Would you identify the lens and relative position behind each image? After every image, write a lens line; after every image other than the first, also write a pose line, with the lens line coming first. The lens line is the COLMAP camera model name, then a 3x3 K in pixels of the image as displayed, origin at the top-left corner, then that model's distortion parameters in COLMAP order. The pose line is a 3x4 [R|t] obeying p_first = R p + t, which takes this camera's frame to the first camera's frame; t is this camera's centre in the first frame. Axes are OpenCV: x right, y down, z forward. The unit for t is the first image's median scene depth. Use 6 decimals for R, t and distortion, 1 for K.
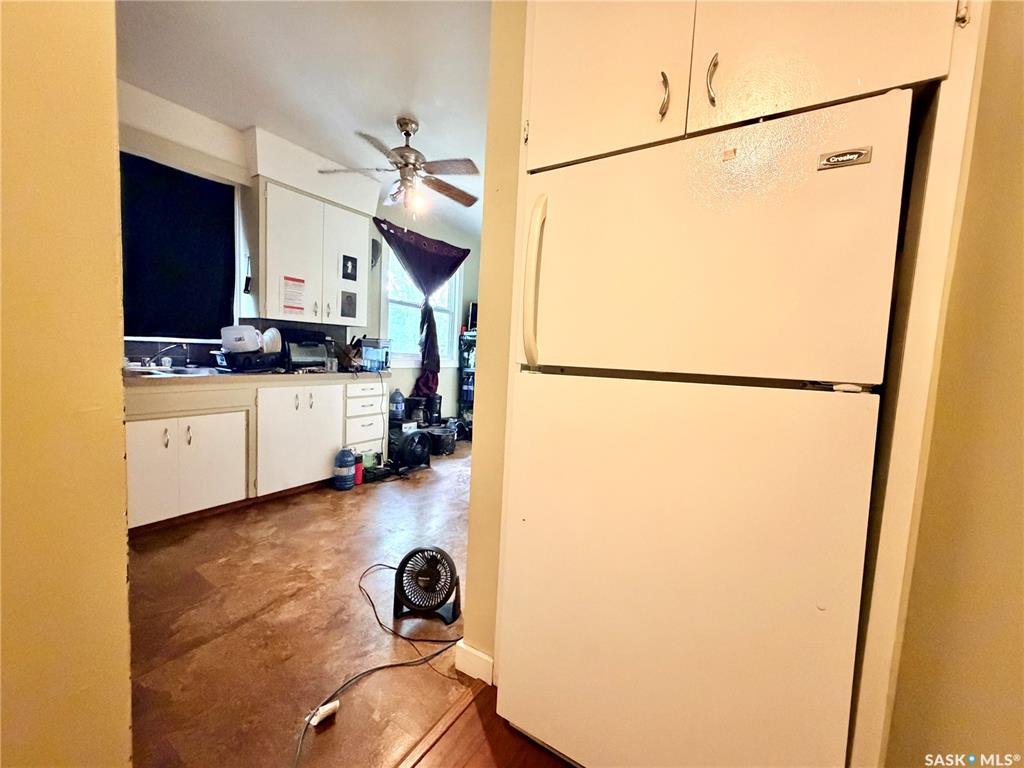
lens RADIAL K [[408.5, 0, 511.2], [0, 408.5, 384.0], [0, 0, 1]] dist [-0.002388, 0.000275]
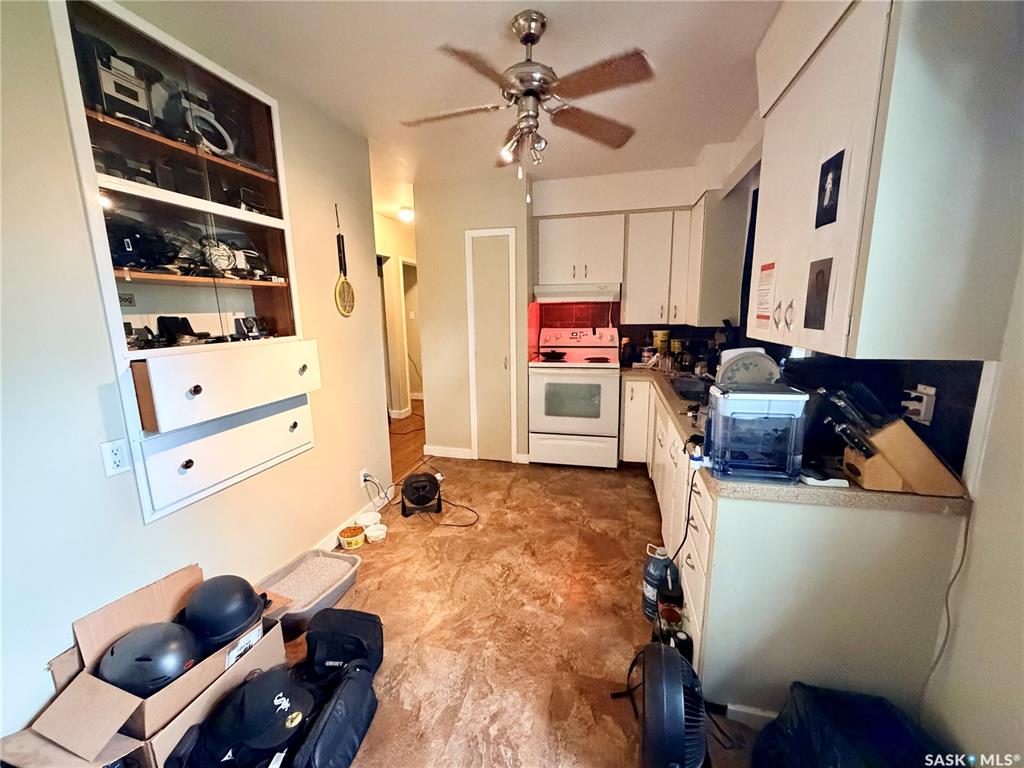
lens RADIAL K [[408.5, 0, 505.3], [0, 408.5, 384.9], [0, 0, 1]] dist [-0.002388, 0.000275]
pose [[-0.952159, 0.021658, -0.304836, -0.015729], [-0.055761, 0.968429, 0.242974, -0.201751], [0.300474, 0.248348, -0.920890, 1.357720]]
